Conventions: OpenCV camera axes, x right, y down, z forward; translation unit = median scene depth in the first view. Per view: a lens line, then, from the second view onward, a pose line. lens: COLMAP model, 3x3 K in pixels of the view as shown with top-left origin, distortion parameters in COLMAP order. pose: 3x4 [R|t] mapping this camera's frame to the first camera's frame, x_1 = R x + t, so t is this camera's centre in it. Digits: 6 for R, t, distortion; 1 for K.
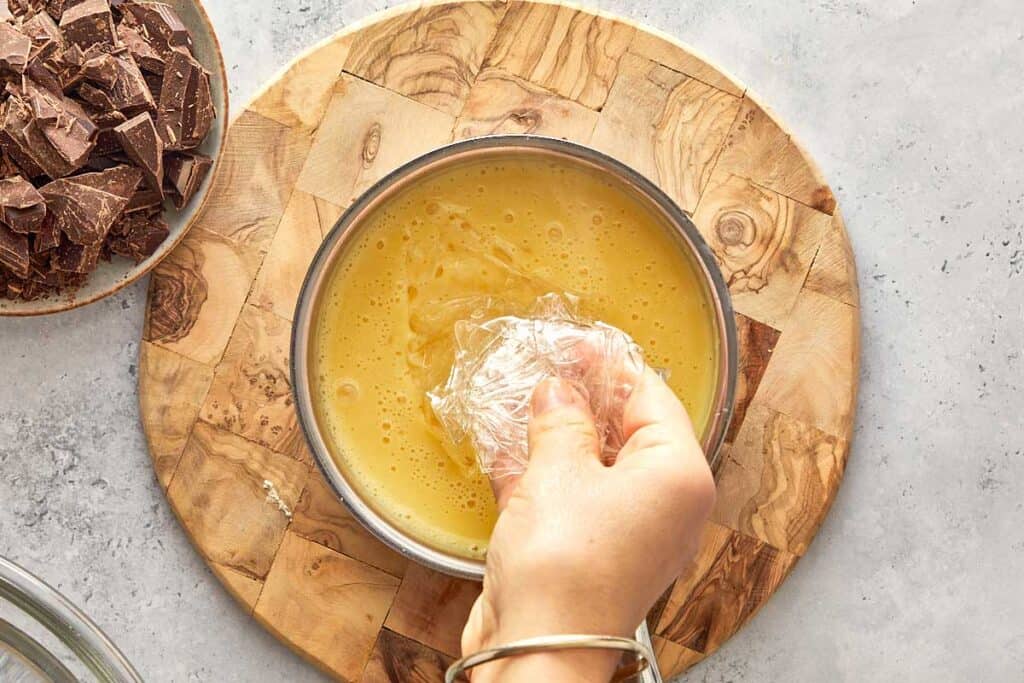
lens RADIAL K [[7255.8, 0, 512.0], [0, 7255.8, 341.5], [0, 0, 1]] dist [-0.346270, -7.352020]
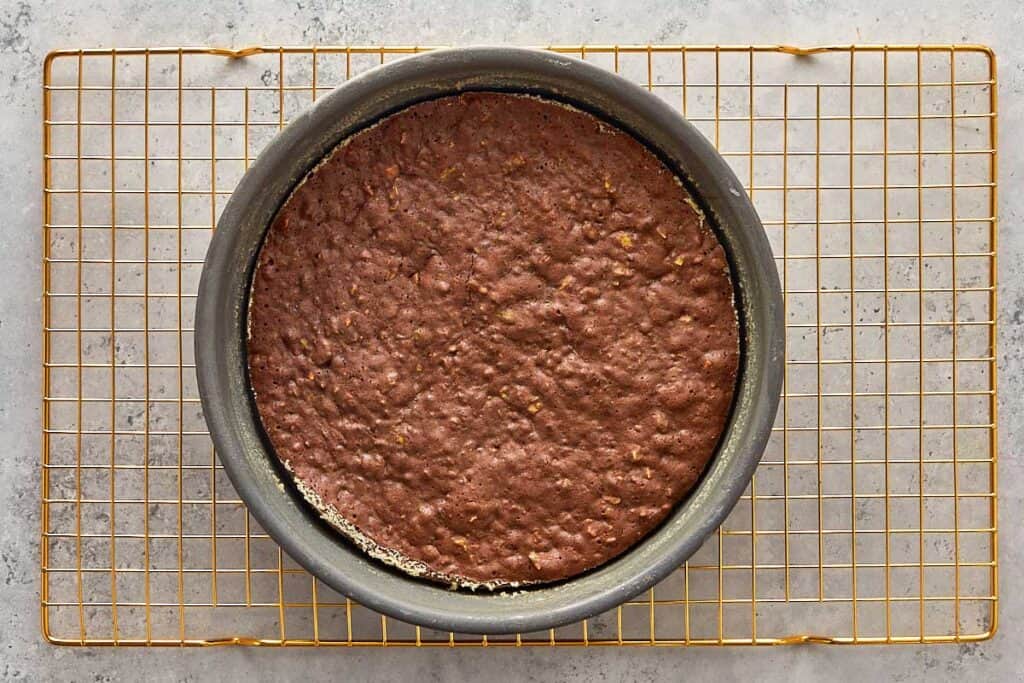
lens RADIAL K [[7383.5, 0, 512.0], [0, 7383.5, 341.5], [0, 0, 1]] dist [-0.453318, 41.537396]
pose [[0.999926, -0.002256, 0.011957, -0.005015], [0.002363, 0.999957, -0.008959, 0.002015], [-0.011936, 0.008987, 0.999888, -0.190922]]
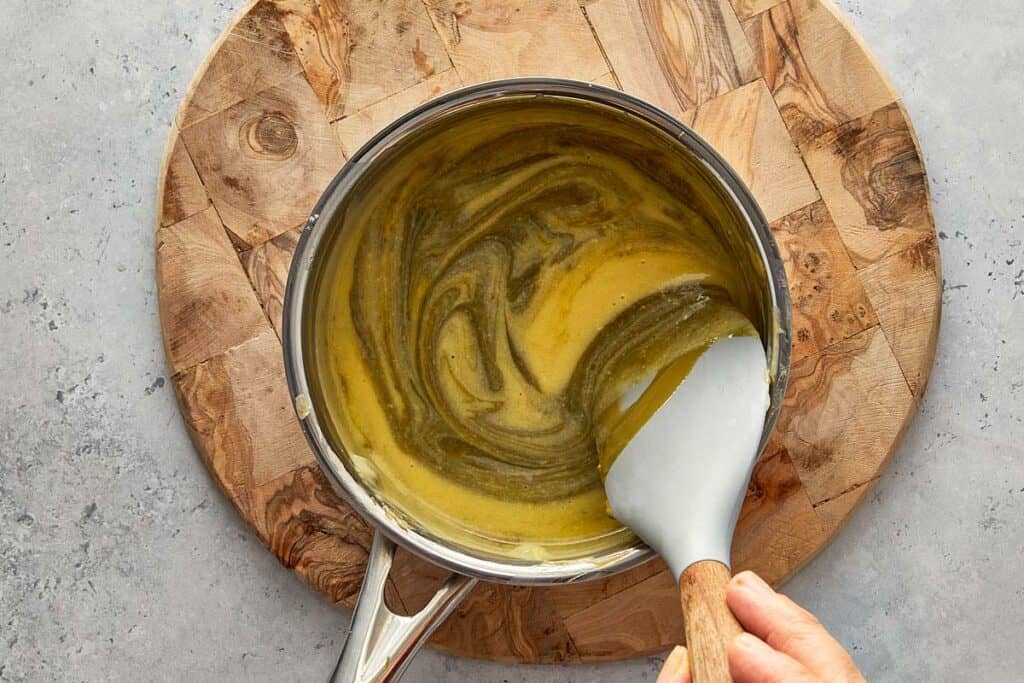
lens RADIAL K [[5925.0, 0, 512.0], [0, 5925.0, 341.5], [0, 0, 1]] dist [-0.152097, -25.845019]
pose [[0.999970, 0.002991, -0.007186, 0.010330], [-0.003065, 0.999942, -0.010303, 0.004497], [0.007155, 0.010325, 0.999921, 0.248797]]
